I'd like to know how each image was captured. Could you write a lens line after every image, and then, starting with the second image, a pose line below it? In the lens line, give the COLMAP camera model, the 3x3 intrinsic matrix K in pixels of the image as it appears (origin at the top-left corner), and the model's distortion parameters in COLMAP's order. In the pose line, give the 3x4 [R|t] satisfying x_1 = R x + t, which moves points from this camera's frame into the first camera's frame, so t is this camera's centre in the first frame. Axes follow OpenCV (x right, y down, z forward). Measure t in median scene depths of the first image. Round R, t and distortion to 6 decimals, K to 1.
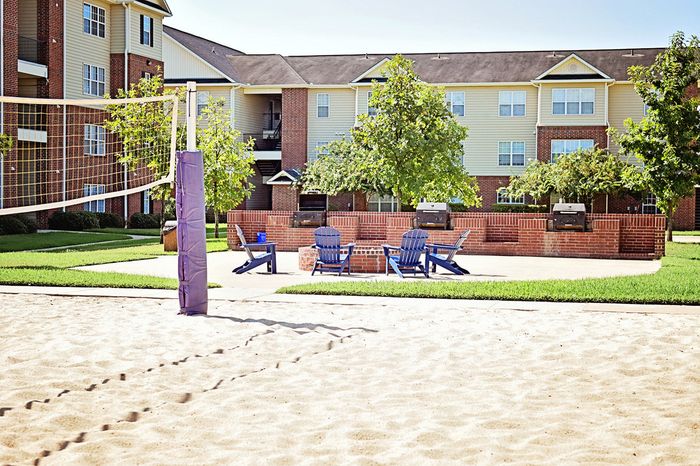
lens RADIAL K [[1210.4, 0, 349.7], [0, 1210.4, 233.5], [0, 0, 1]] dist [-0.062513, 0.000000]
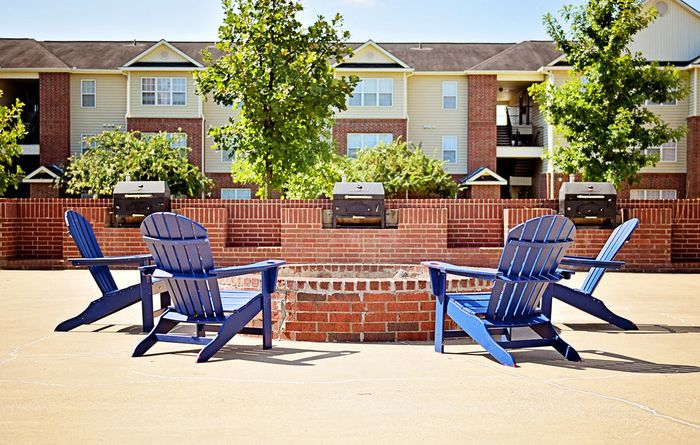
lens RADIAL K [[984.8, 0, 351.6], [0, 984.8, 222.5], [0, 0, 1]] dist [0.019428, 0.000000]
pose [[0.963804, -0.011164, 0.266377, -0.032021], [0.014943, 0.999814, -0.012166, -0.000169], [-0.266191, 0.015706, 0.963792, 0.275924]]
